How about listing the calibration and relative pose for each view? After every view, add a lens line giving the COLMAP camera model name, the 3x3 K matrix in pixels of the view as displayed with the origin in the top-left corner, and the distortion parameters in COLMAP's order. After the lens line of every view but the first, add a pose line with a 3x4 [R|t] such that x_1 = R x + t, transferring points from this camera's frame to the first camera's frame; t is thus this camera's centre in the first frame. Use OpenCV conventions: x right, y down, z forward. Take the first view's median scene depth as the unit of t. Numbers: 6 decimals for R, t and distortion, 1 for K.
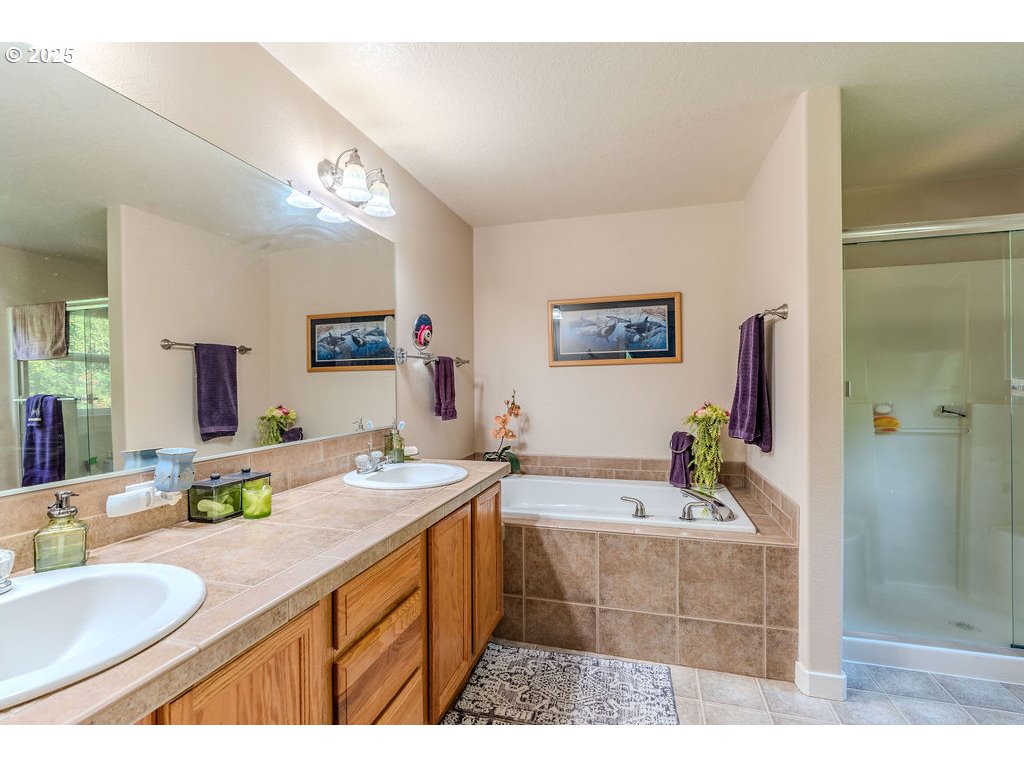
lens RADIAL K [[466.2, 0, 514.4], [0, 466.2, 388.2], [0, 0, 1]] dist [-0.000779, 0.001348]
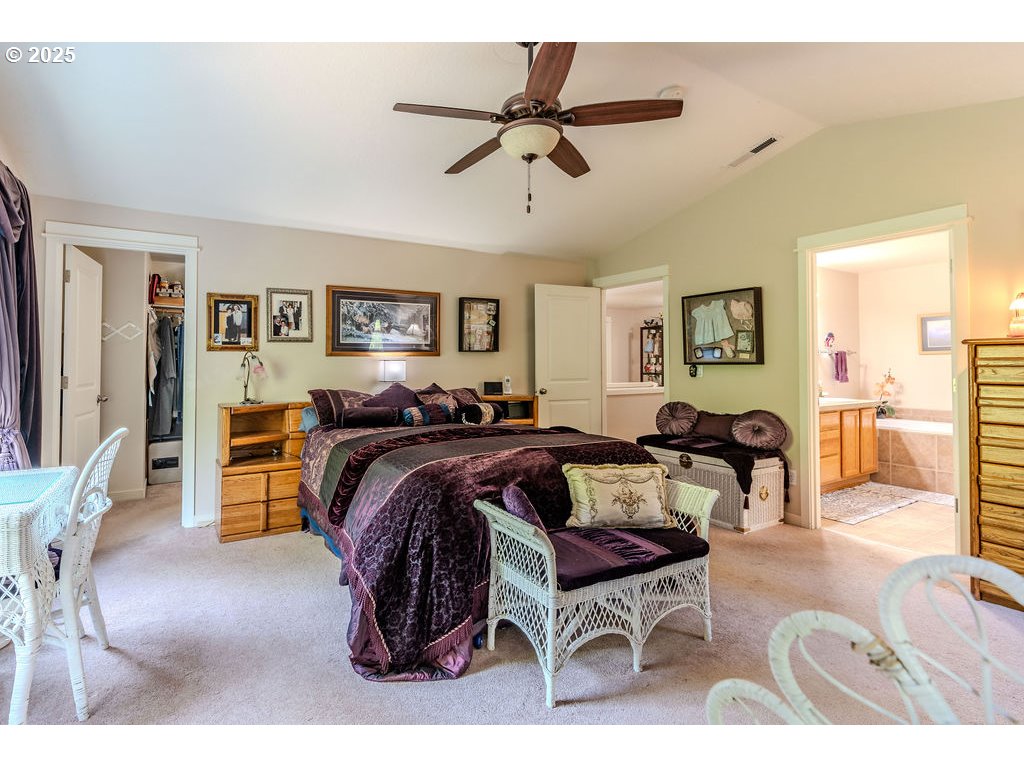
lens RADIAL K [[466.2, 0, 473.2], [0, 466.2, 356.6], [0, 0, 1]] dist [-0.000779, 0.001348]
pose [[0.712980, -0.005754, -0.701161, 0.166053], [-0.011839, 0.999725, -0.020243, 0.019940], [0.701084, 0.022734, 0.712716, -1.983896]]
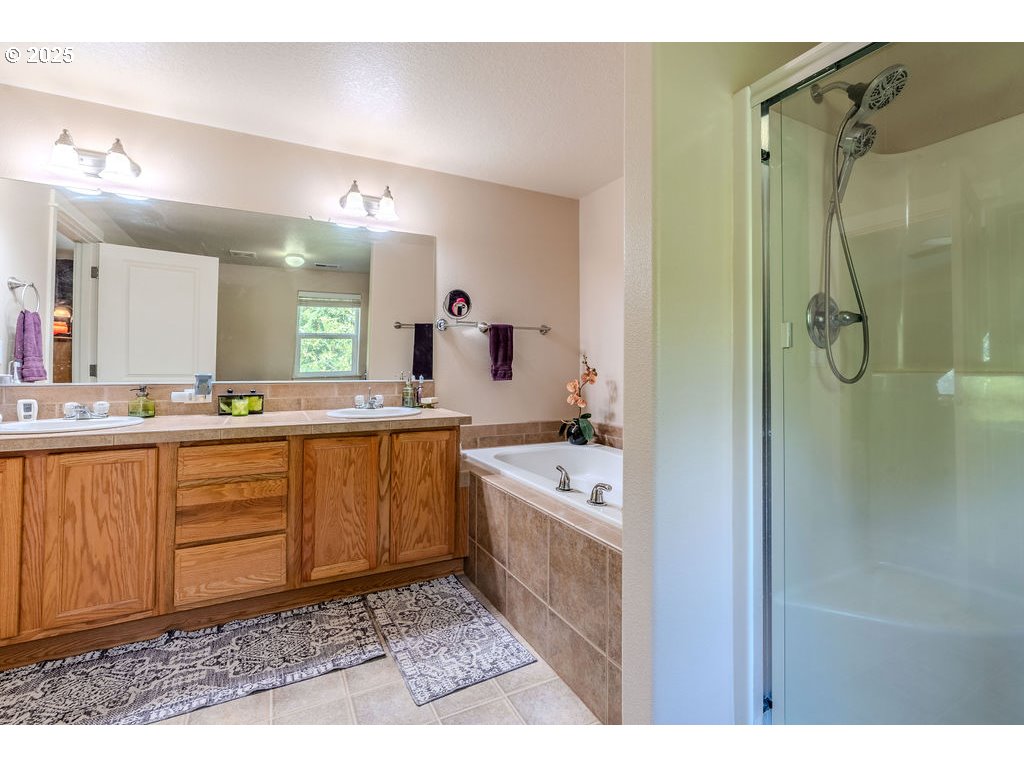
lens RADIAL K [[466.2, 0, 521.0], [0, 466.2, 350.4], [0, 0, 1]] dist [-0.000779, 0.001348]
pose [[0.697434, -0.008249, -0.716601, 0.897130], [-0.020040, 0.999318, -0.031007, 0.039104], [0.716369, 0.035986, 0.696793, 0.325409]]
